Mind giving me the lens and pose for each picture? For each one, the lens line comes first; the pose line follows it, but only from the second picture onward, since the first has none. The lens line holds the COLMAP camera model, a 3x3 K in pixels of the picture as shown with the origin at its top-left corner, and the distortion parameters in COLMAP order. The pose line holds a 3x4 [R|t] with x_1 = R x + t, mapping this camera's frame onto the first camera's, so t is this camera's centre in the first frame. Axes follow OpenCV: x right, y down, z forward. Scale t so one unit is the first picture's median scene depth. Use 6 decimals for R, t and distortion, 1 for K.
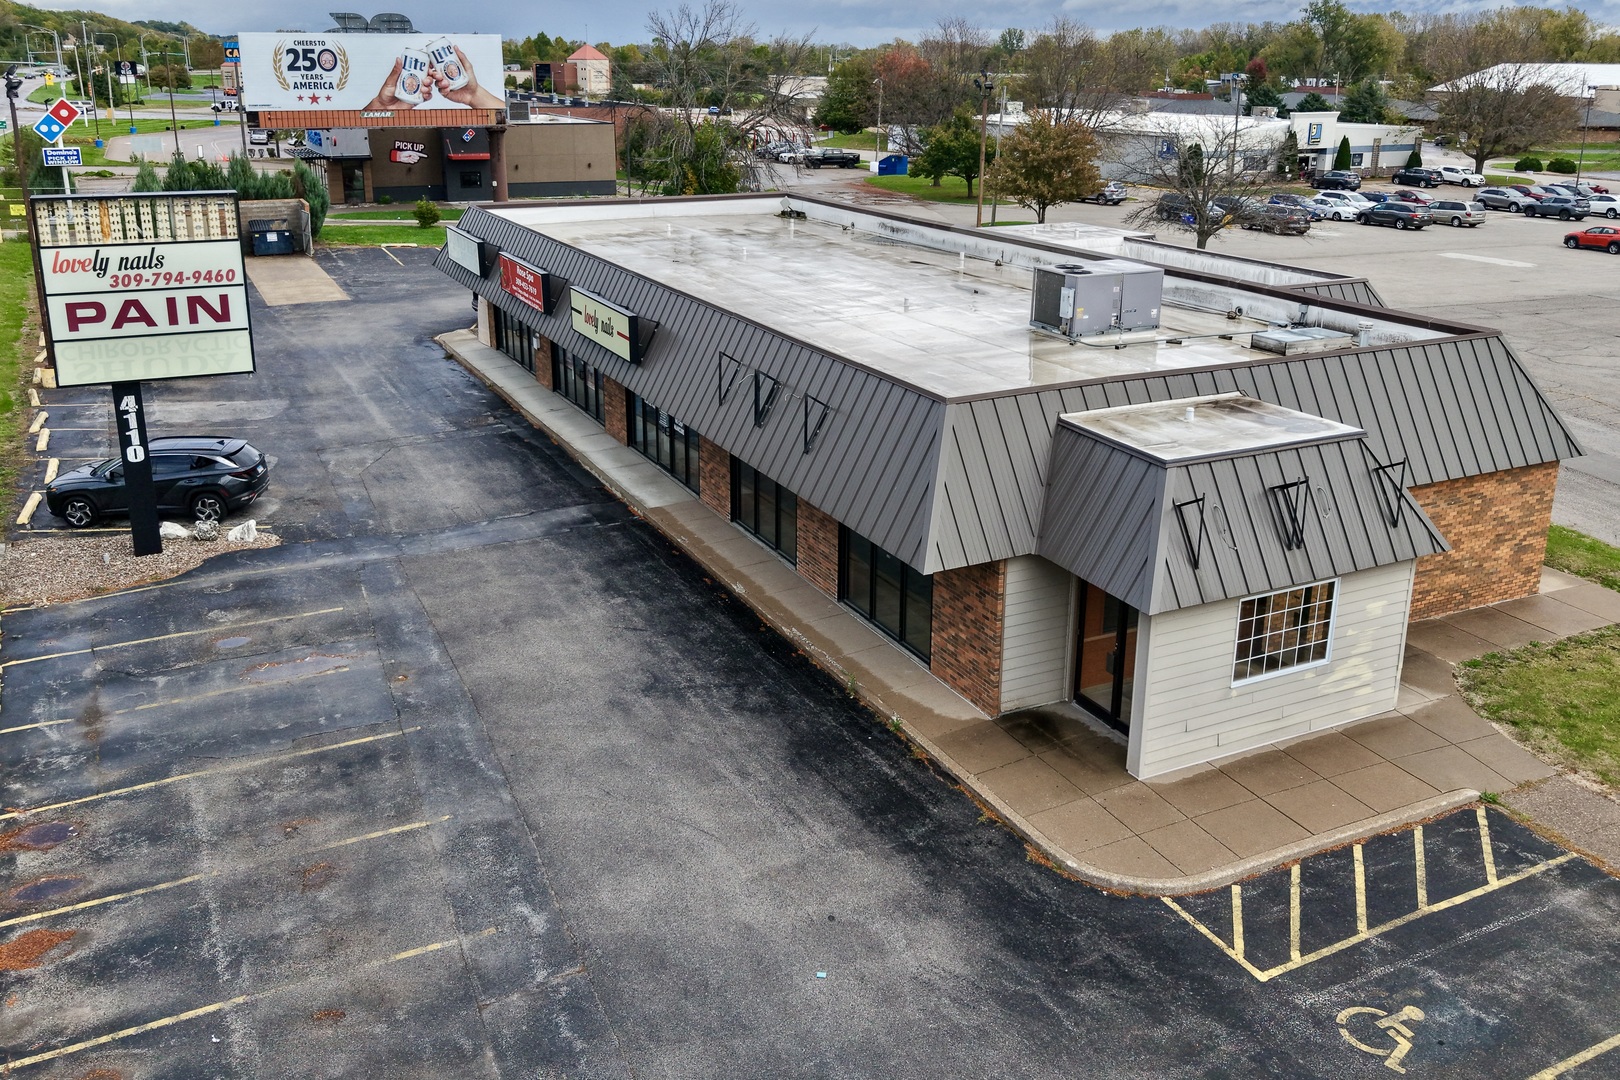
lens RADIAL K [[1349.9, 0, 795.8], [0, 1349.9, 458.2], [0, 0, 1]] dist [-0.009393, -0.003154]
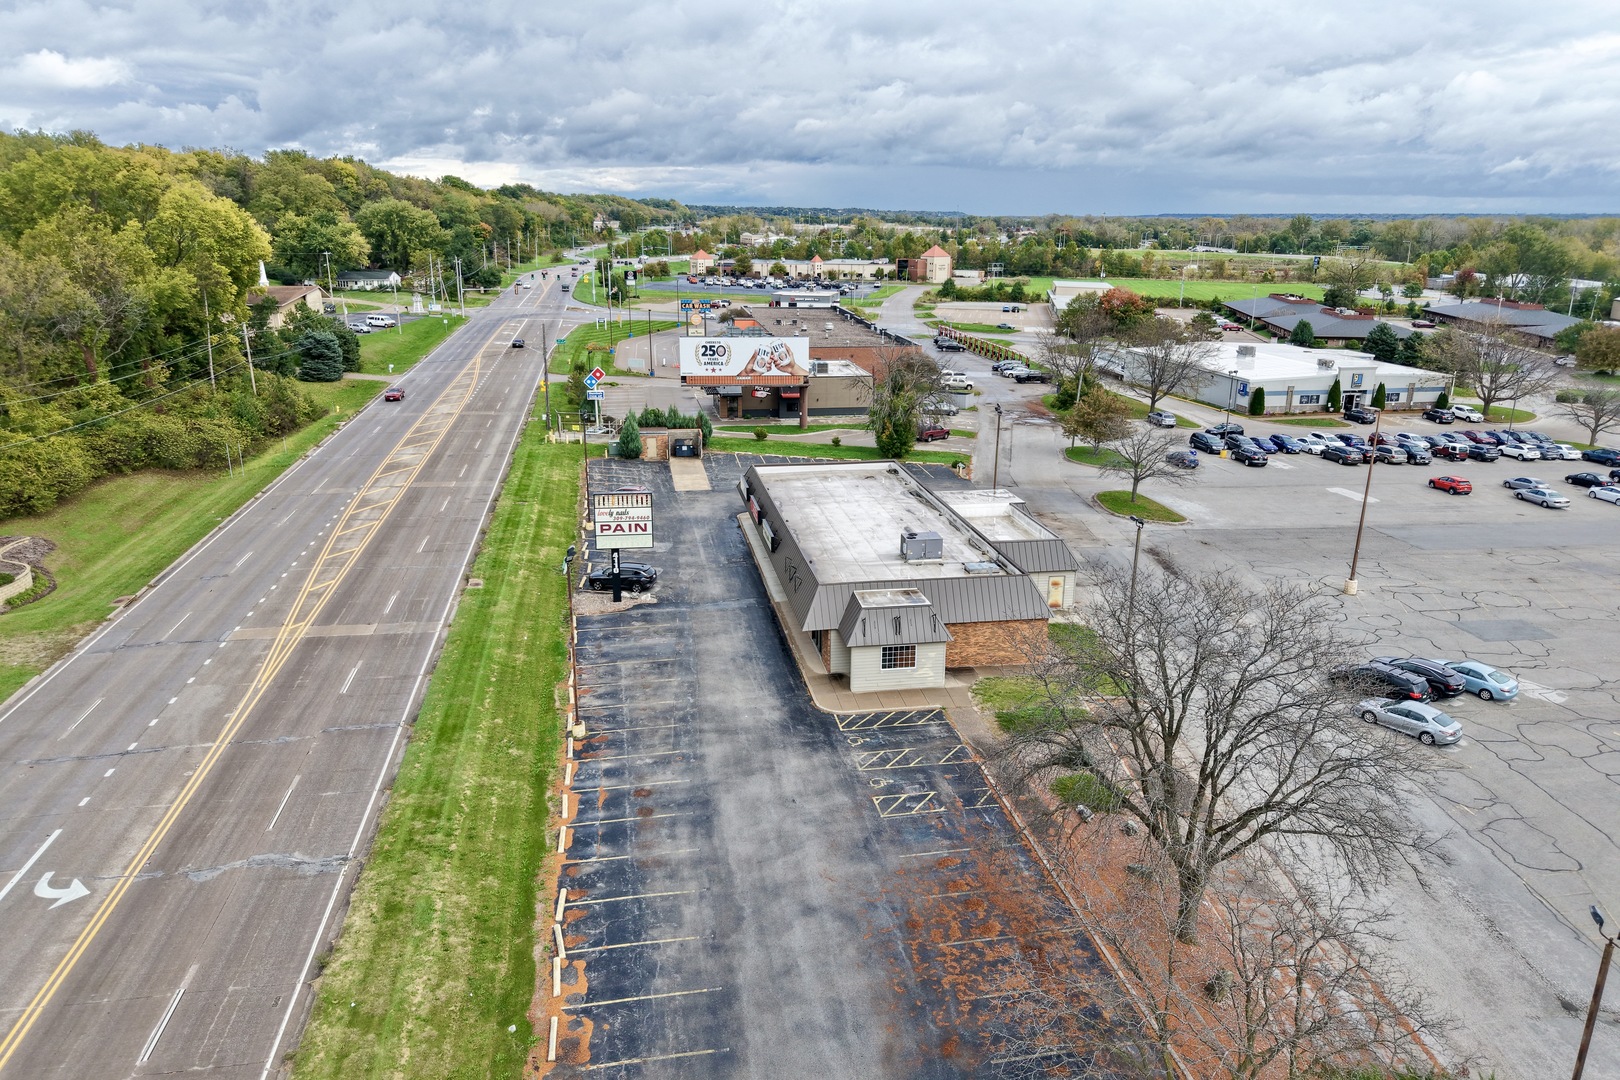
lens RADIAL K [[1109.0, 0, 810.9], [0, 1109.0, 533.4], [0, 0, 1]] dist [0.092975, -0.000402]
pose [[0.956950, 0.081515, -0.278573, 0.682272], [-0.081259, 0.996615, 0.012484, -0.161451], [0.278648, 0.010690, 0.960334, -1.411457]]
